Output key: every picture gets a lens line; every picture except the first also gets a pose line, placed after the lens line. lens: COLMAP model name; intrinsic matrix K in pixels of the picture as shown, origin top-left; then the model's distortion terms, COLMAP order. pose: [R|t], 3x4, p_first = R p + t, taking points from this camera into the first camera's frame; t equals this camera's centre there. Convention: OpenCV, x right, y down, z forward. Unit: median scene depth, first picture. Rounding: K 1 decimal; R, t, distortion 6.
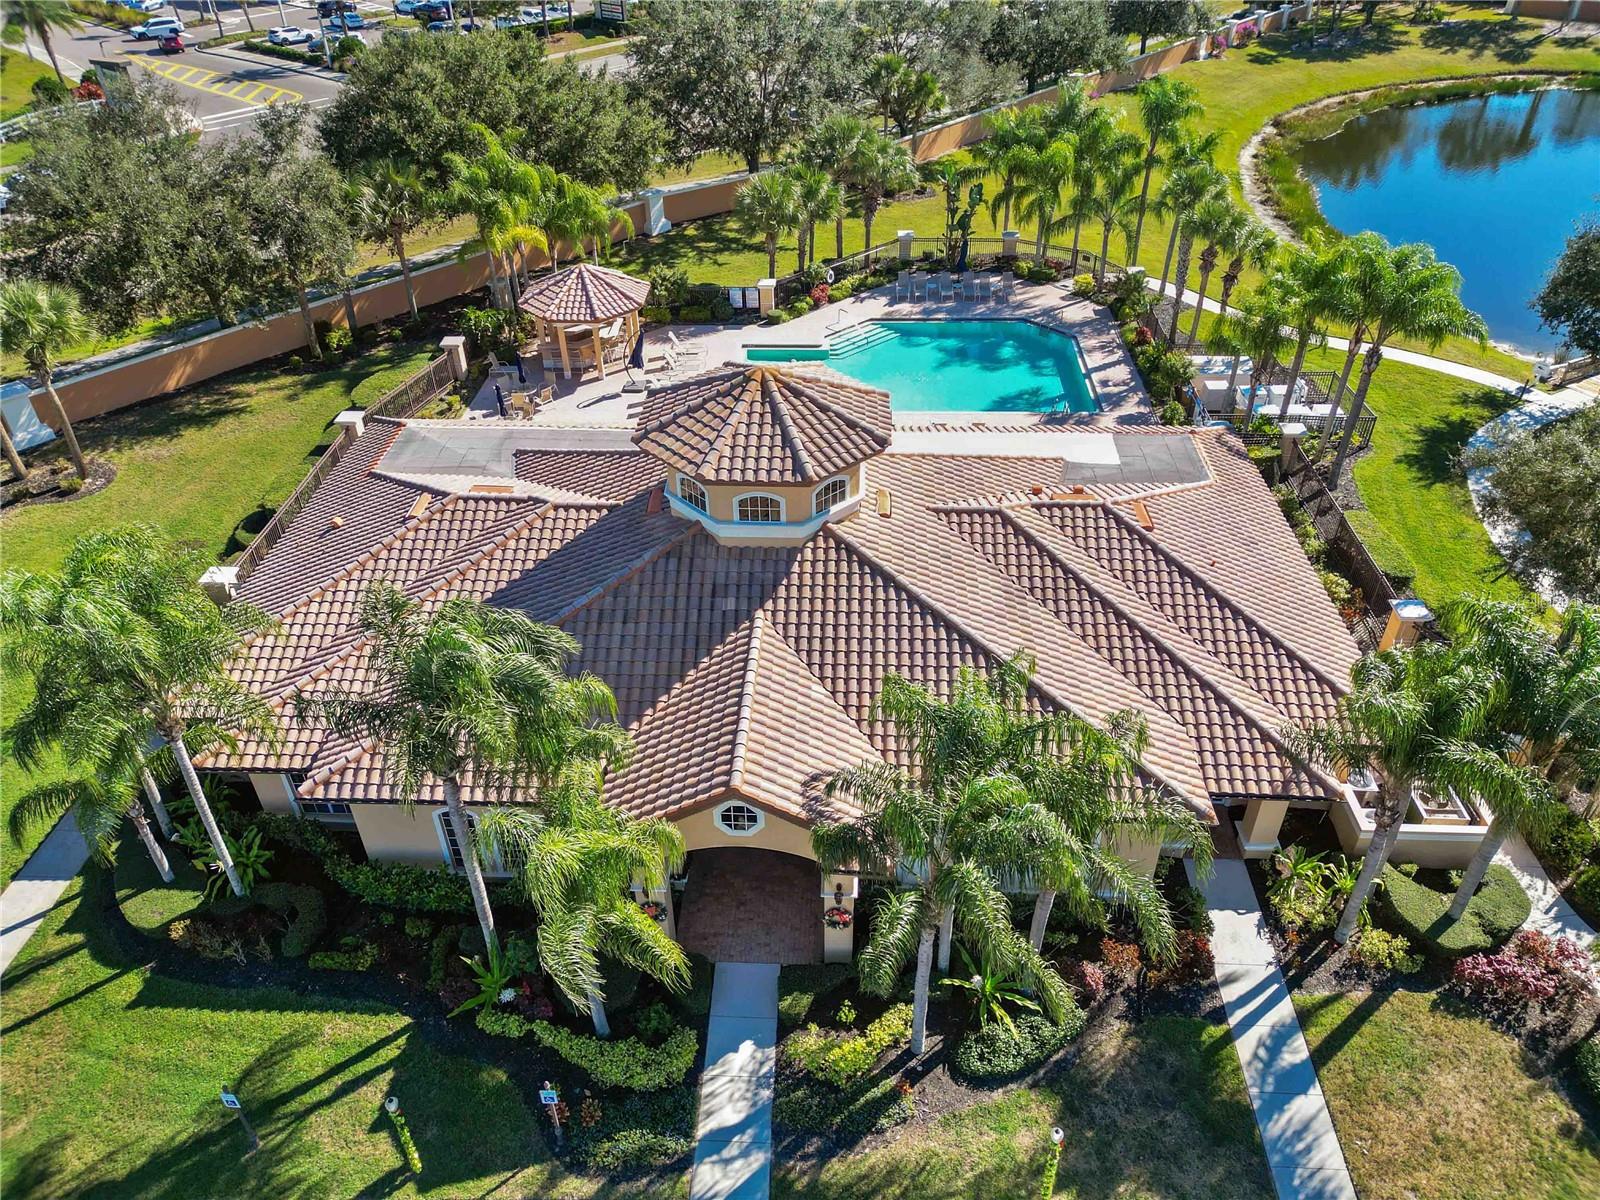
lens RADIAL K [[1116.3, 0, 800.0], [0, 1116.3, 600.0], [0, 0, 1]] dist [0.058589, -0.048097]
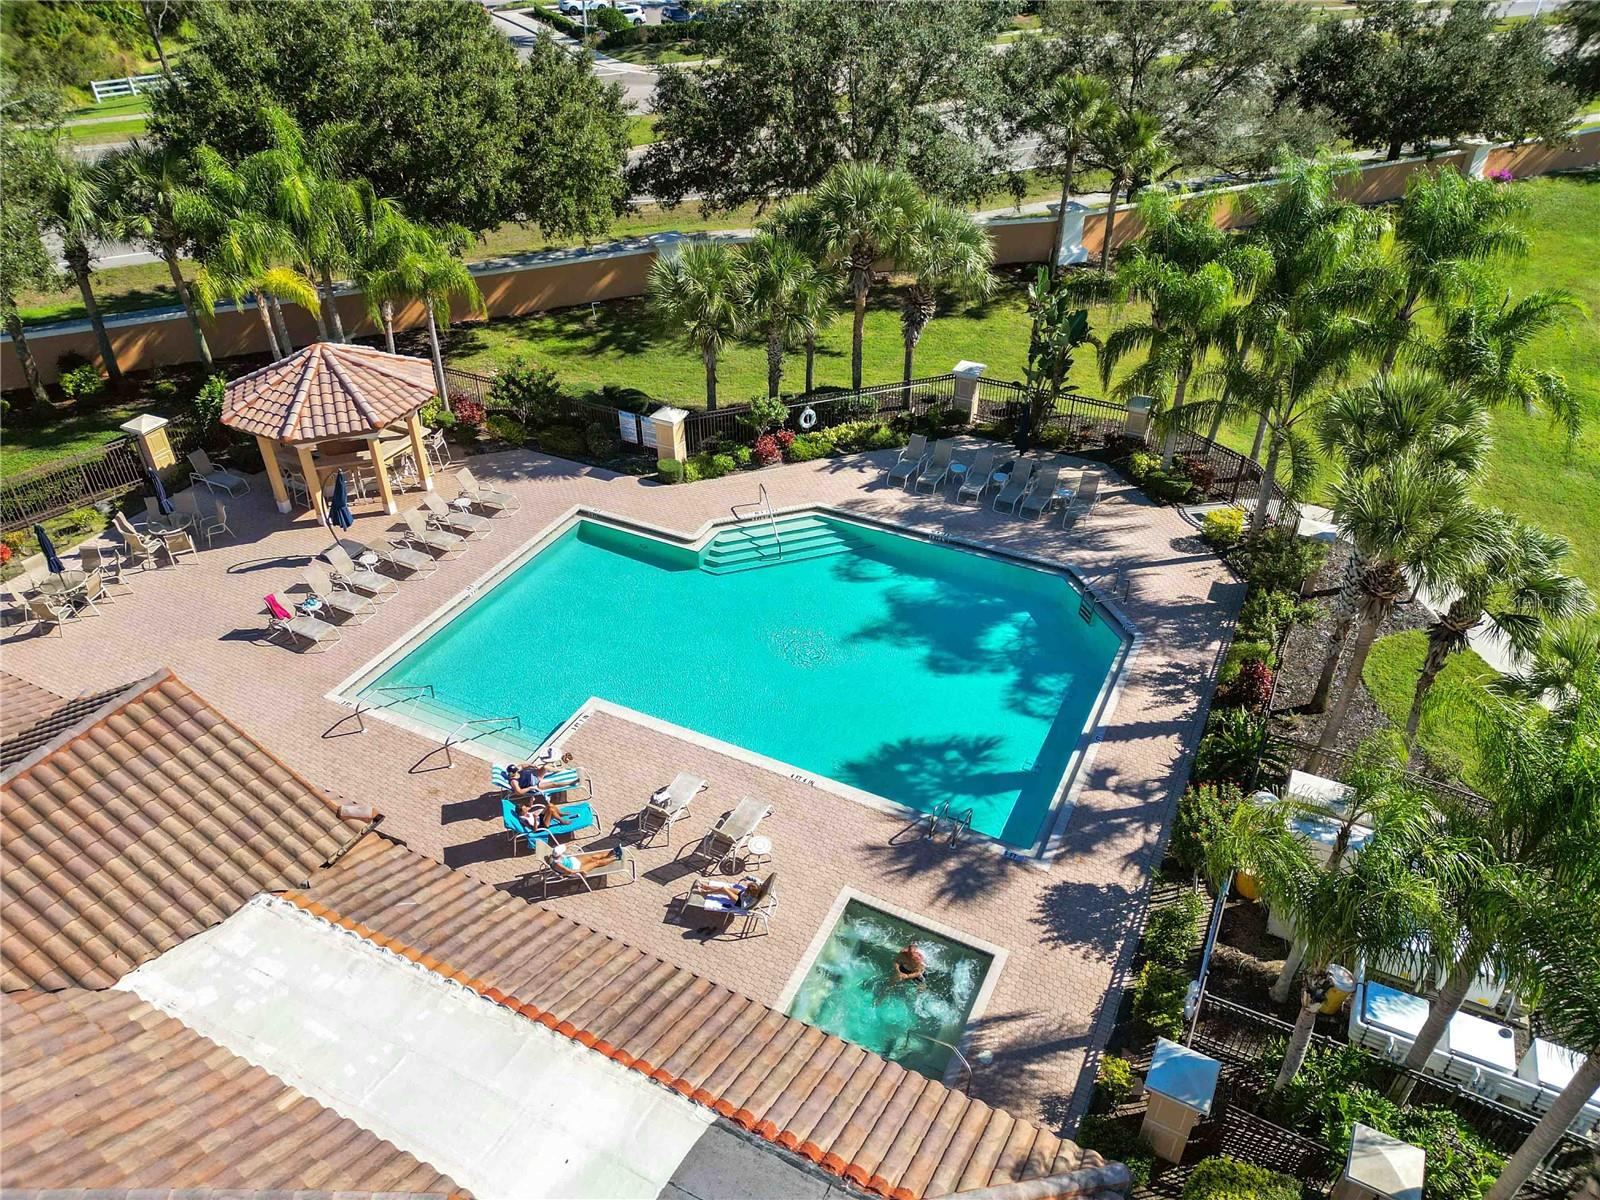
lens RADIAL K [[1116.3, 0, 800.0], [0, 1116.3, 600.0], [0, 0, 1]] dist [0.058589, -0.048097]
pose [[0.916157, 0.244029, -0.317973, 0.249440], [-0.246722, 0.968543, 0.032444, -0.216799], [0.315888, 0.048727, 0.947544, 0.435135]]
